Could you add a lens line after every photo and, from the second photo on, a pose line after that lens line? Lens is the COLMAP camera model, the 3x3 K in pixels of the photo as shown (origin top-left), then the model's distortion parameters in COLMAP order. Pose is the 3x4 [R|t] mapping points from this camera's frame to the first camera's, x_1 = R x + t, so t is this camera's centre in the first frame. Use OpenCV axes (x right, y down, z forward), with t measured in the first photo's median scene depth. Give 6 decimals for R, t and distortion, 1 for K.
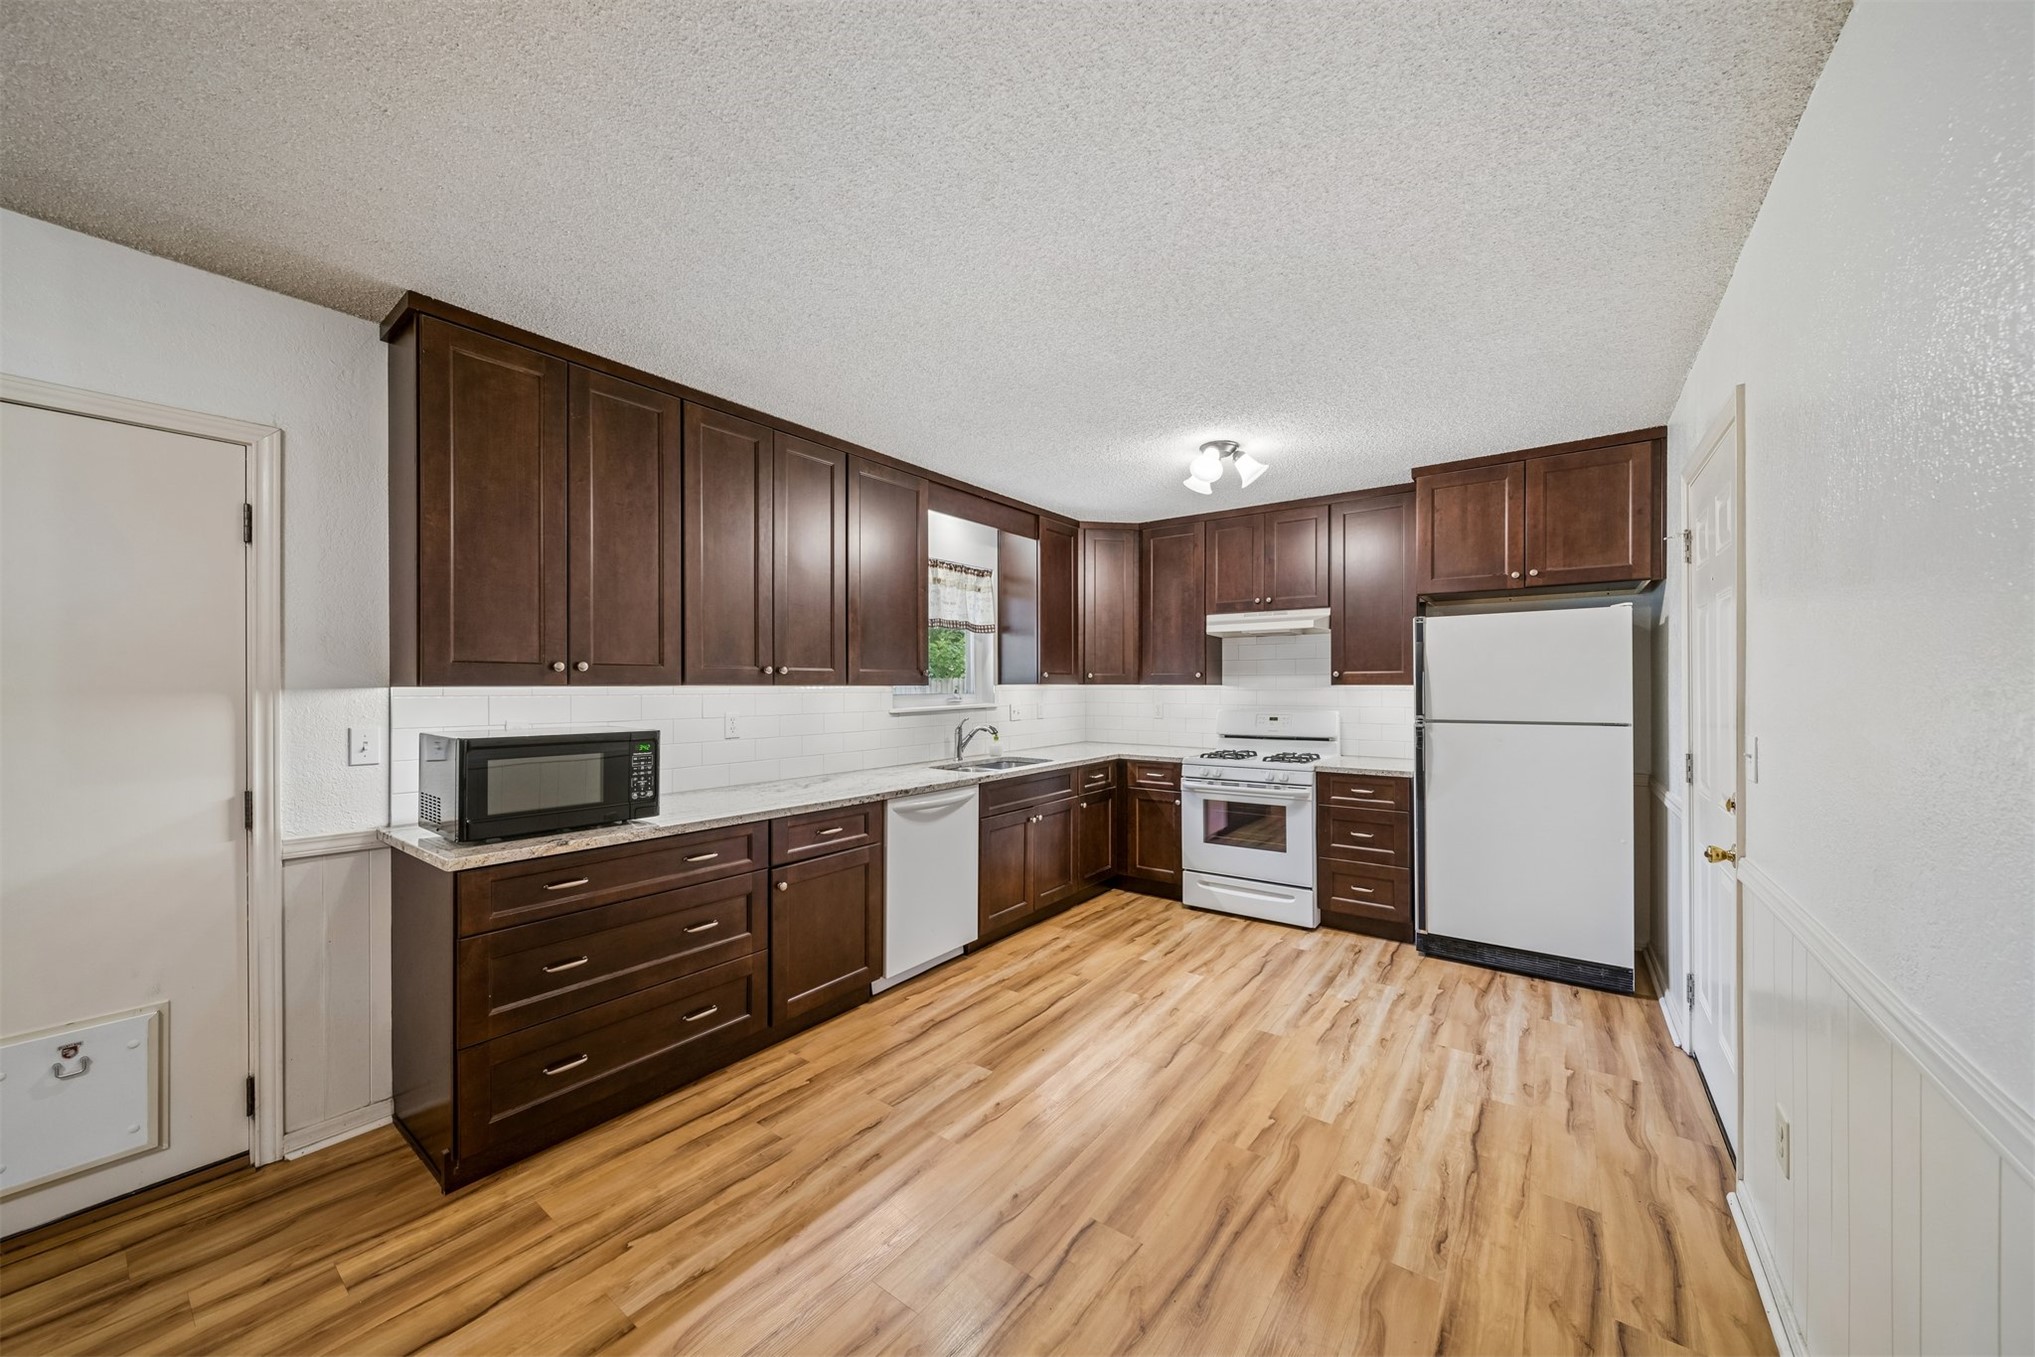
lens RADIAL K [[714.0, 0, 1027.1], [0, 714.0, 685.6], [0, 0, 1]] dist [0.000153, -0.000732]
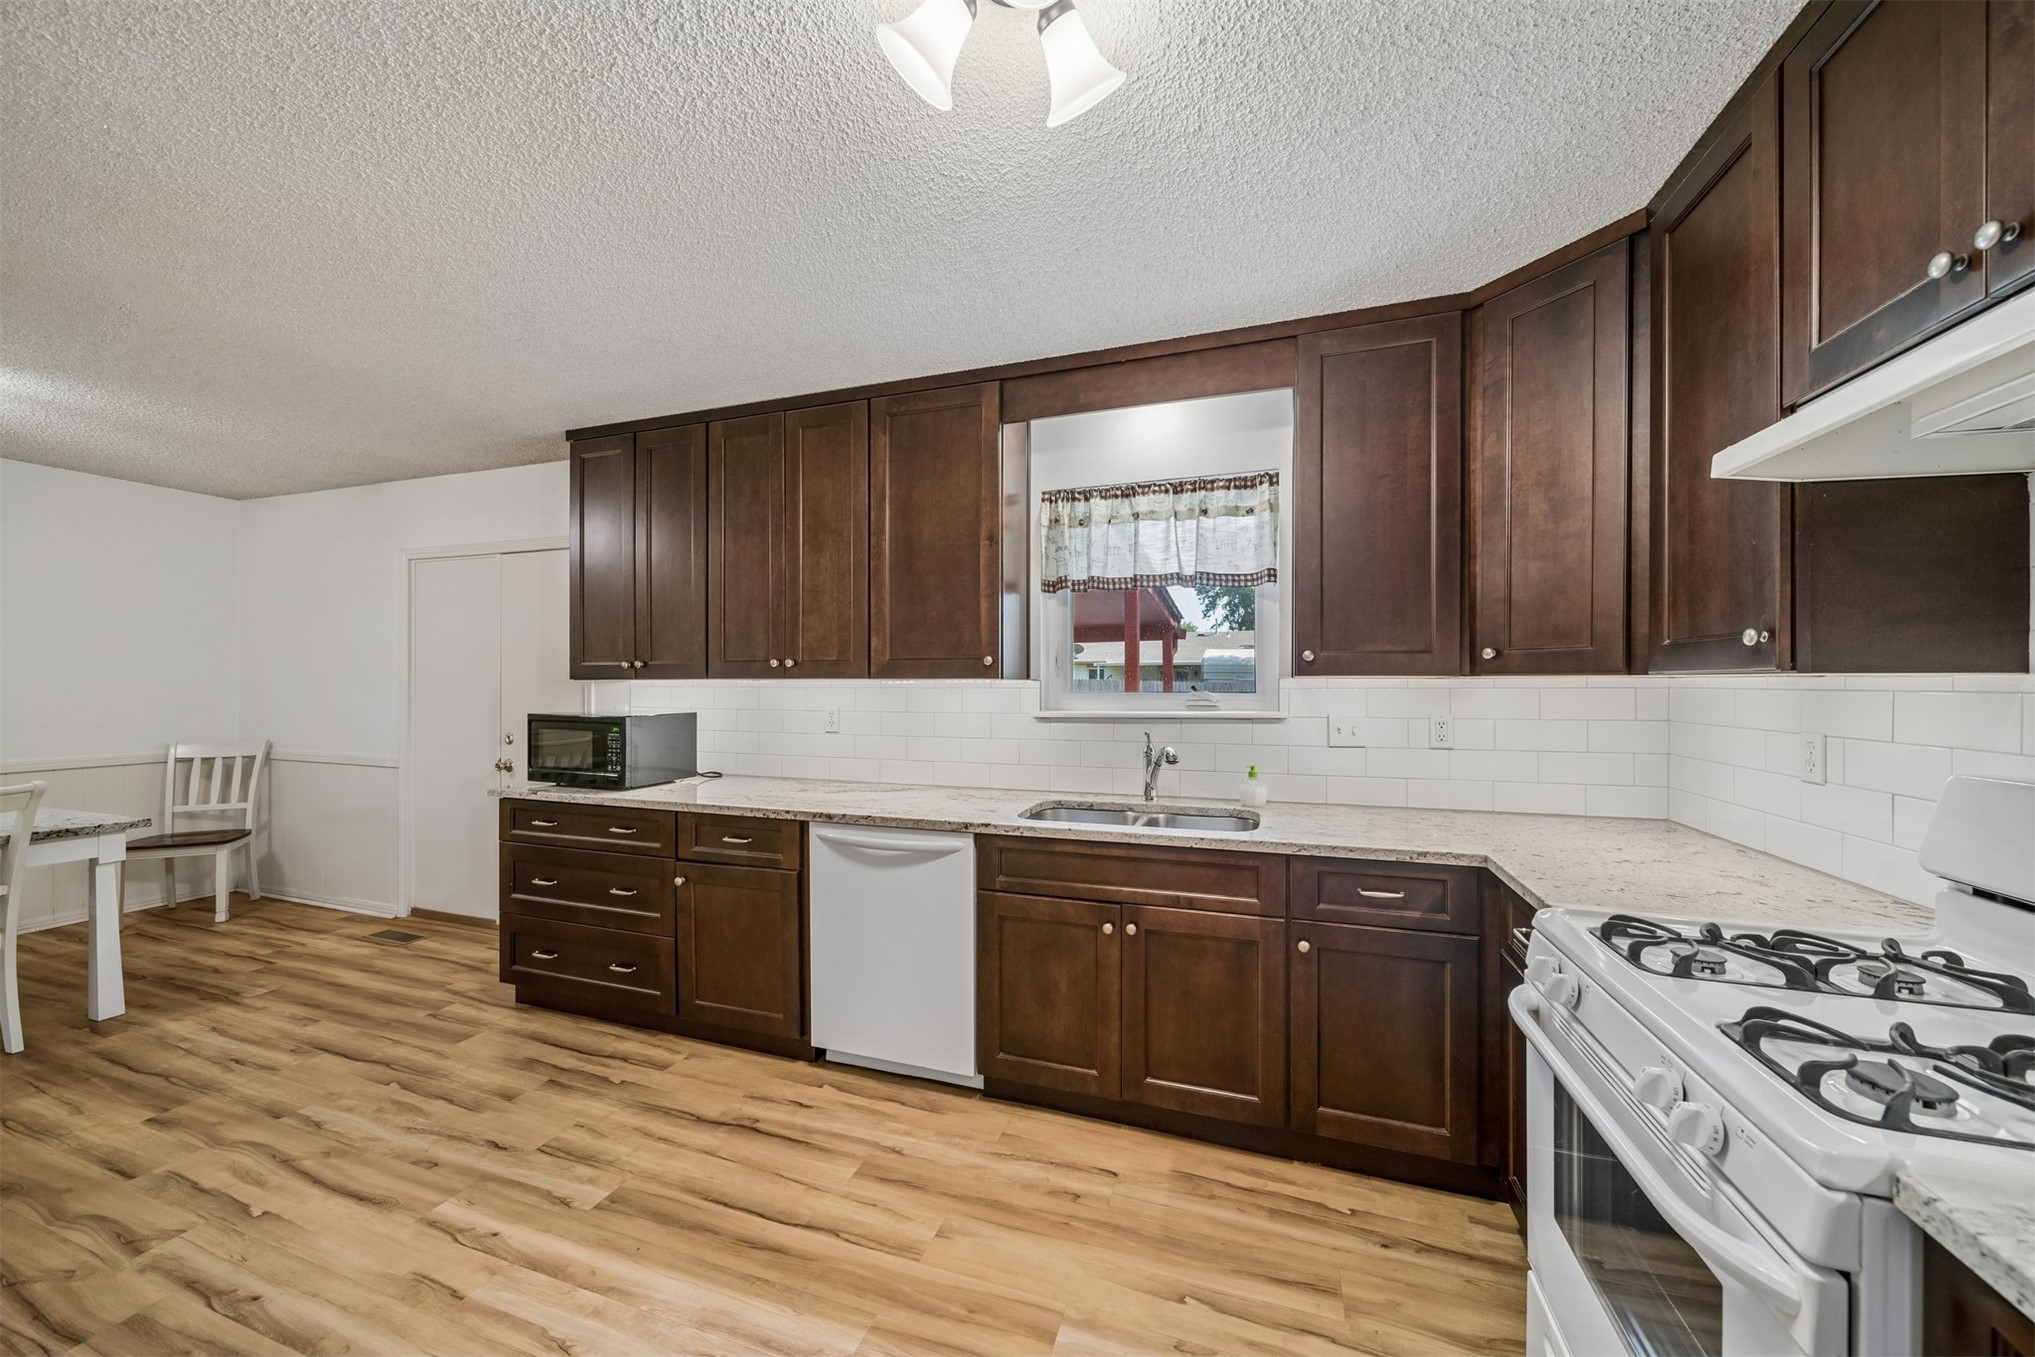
lens RADIAL K [[714.0, 0, 1021.6], [0, 714.0, 685.2], [0, 0, 1]] dist [0.000153, -0.000732]
pose [[0.303727, 0.002191, -0.952757, 0.633604], [-0.001212, 0.999997, 0.001914, 0.005646], [0.952758, 0.000573, 0.303728, 0.980311]]
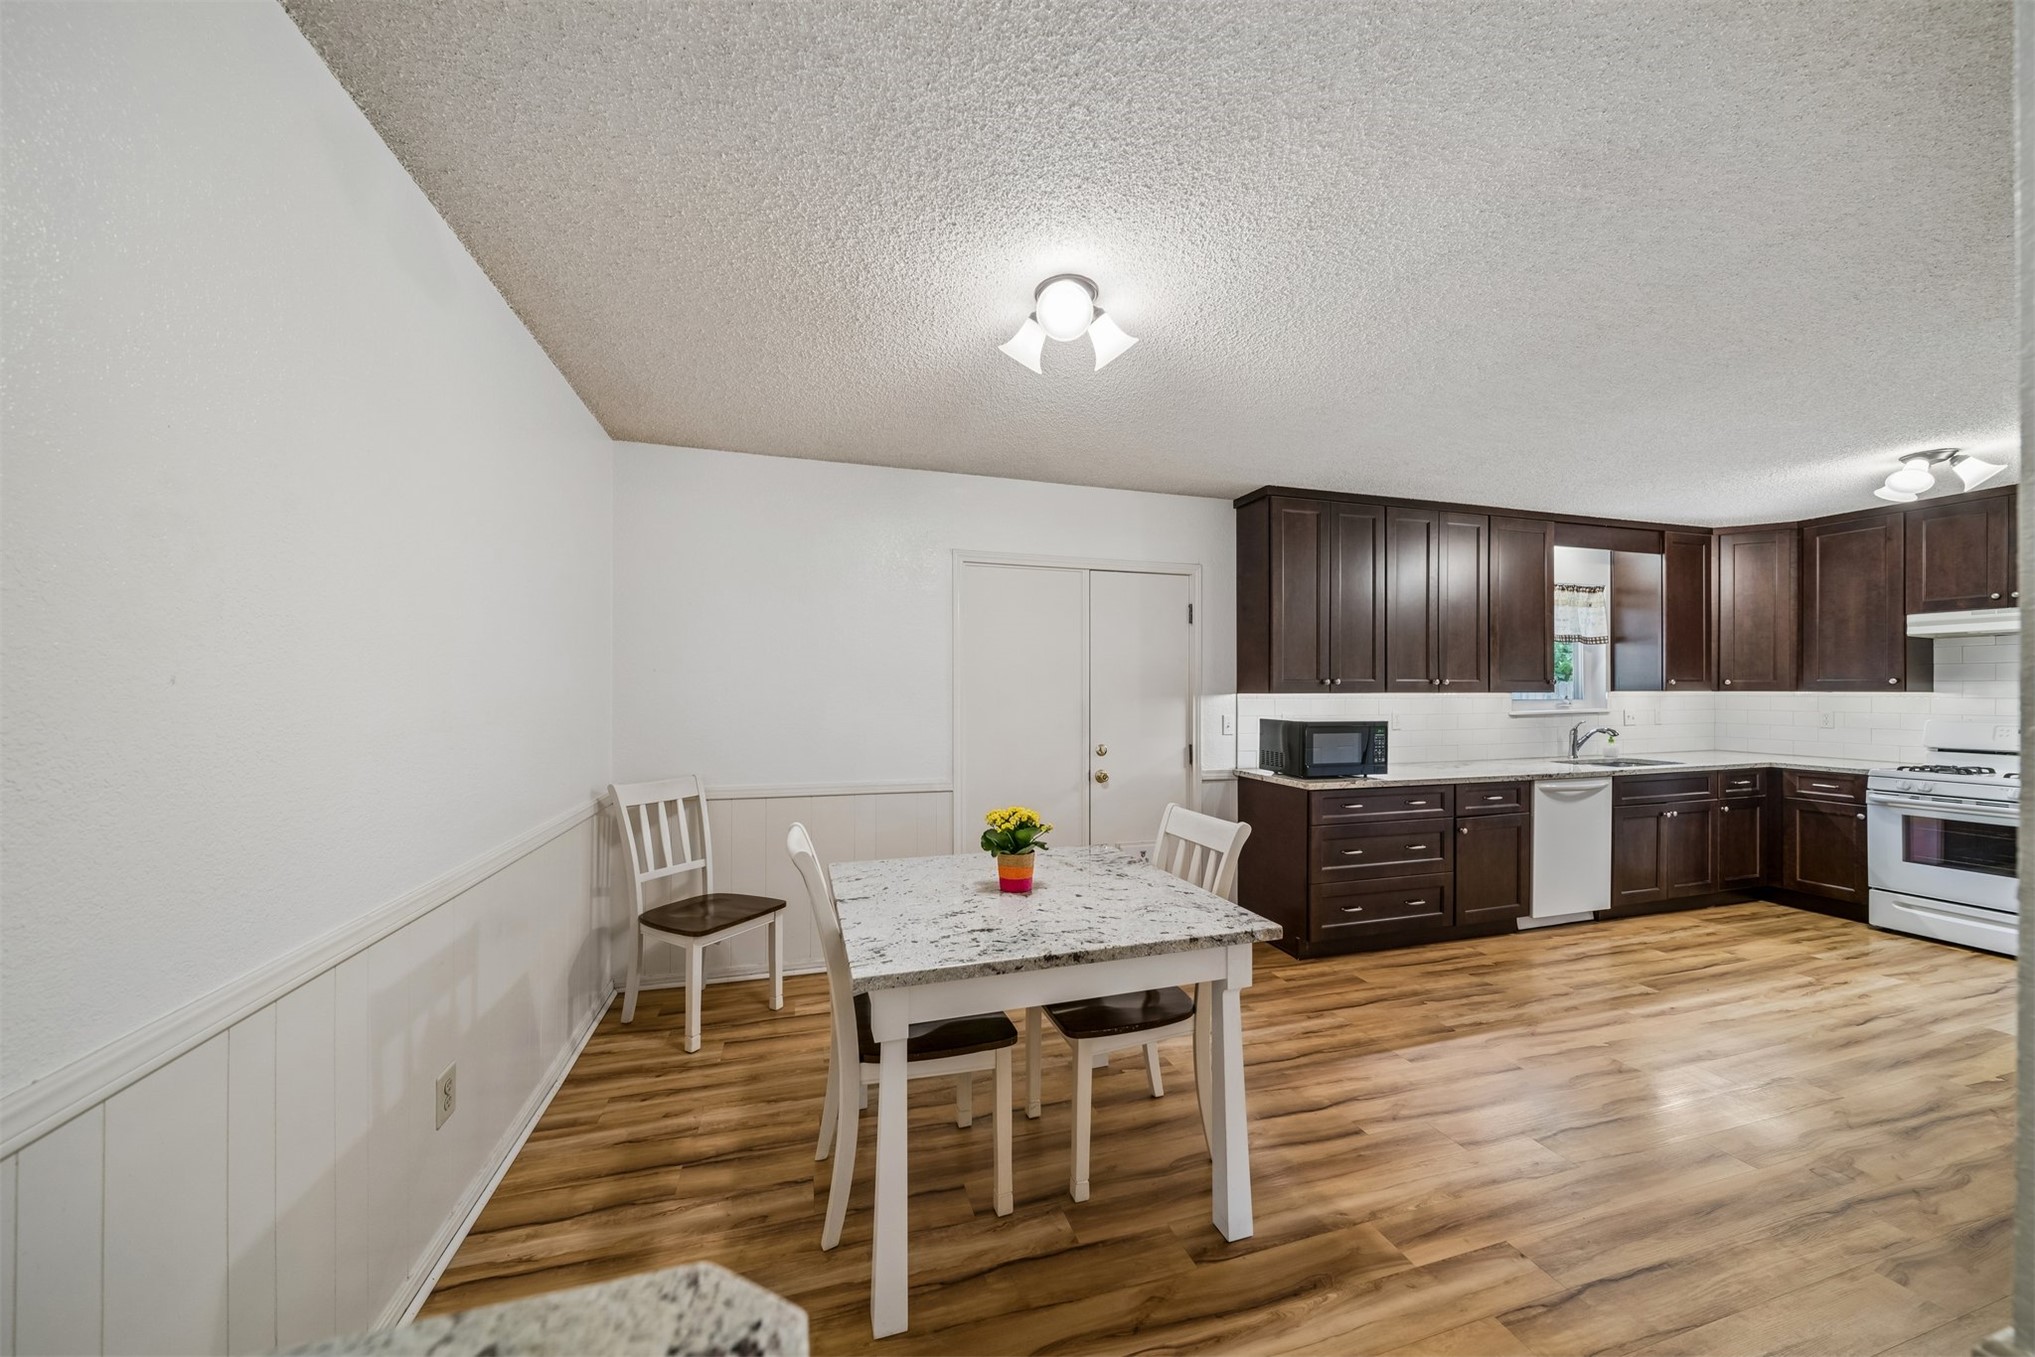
lens RADIAL K [[714.0, 0, 1029.0], [0, 714.0, 688.5], [0, 0, 1]] dist [0.000153, -0.000732]
pose [[0.803620, -0.000357, -0.595142, -0.161095], [0.000084, 1.000000, -0.000486, -0.007503], [0.595142, 0.000341, 0.803620, -0.594977]]
